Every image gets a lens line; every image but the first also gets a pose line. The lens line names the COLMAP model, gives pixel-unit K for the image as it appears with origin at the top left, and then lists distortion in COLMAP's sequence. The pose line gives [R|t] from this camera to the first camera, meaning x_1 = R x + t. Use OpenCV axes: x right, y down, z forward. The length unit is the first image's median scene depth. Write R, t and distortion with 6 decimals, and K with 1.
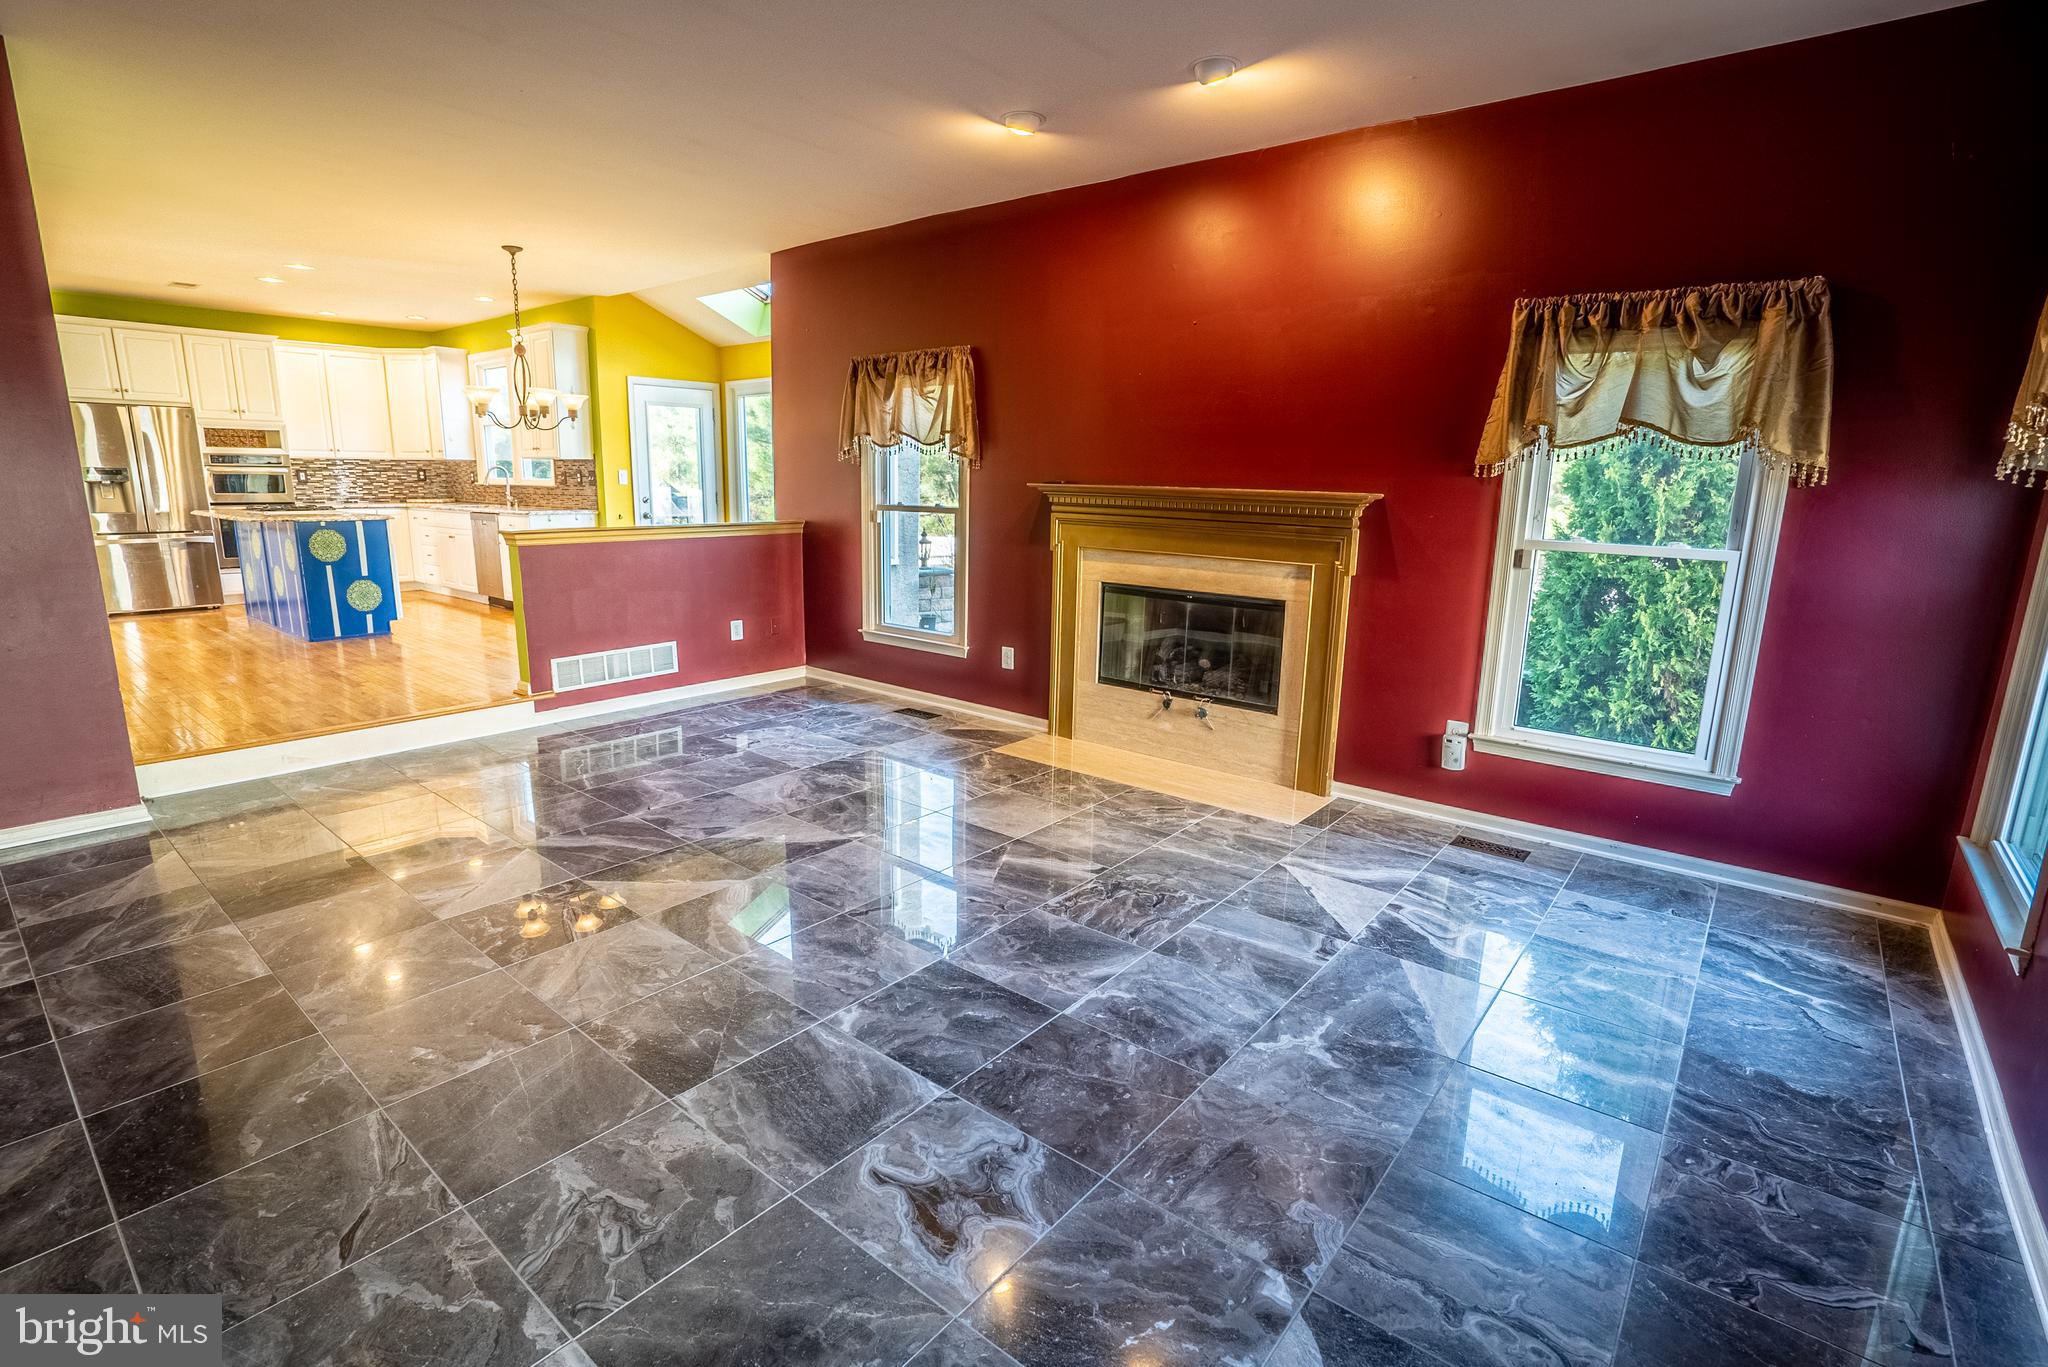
lens RADIAL K [[944.6, 0, 1019.2], [0, 944.6, 672.4], [0, 0, 1]] dist [-0.004146, 0.000406]
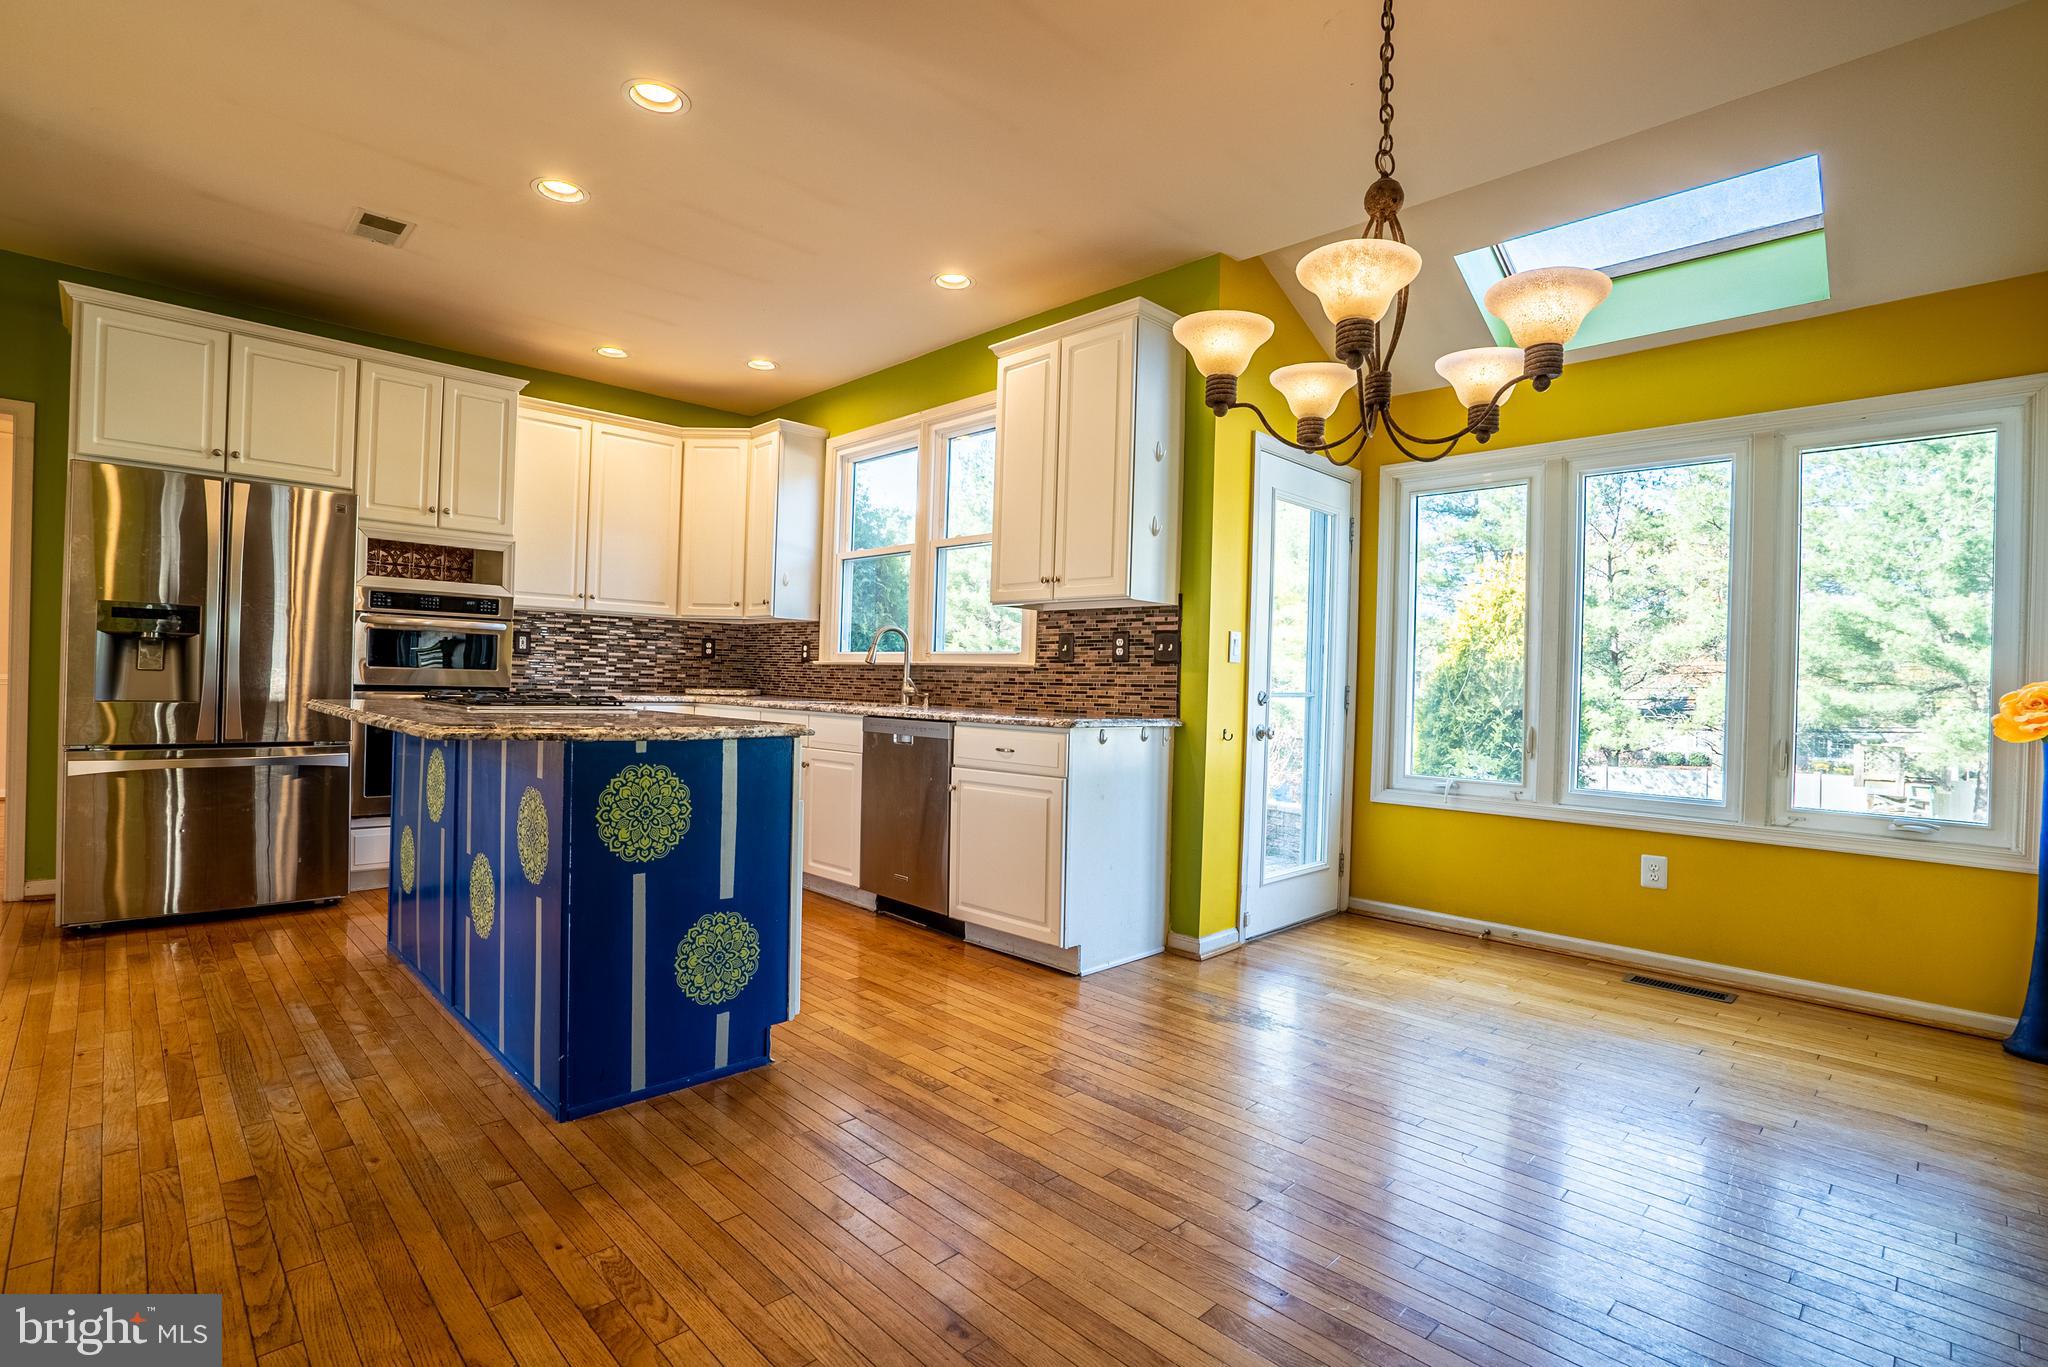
lens RADIAL K [[944.6, 0, 1020.6], [0, 944.6, 690.7], [0, 0, 1]] dist [-0.004146, 0.000406]
pose [[0.994836, 0.020002, -0.099507, -0.472034], [-0.038725, 0.981029, -0.189954, -0.098604], [0.093820, 0.192827, 0.976737, 0.560984]]
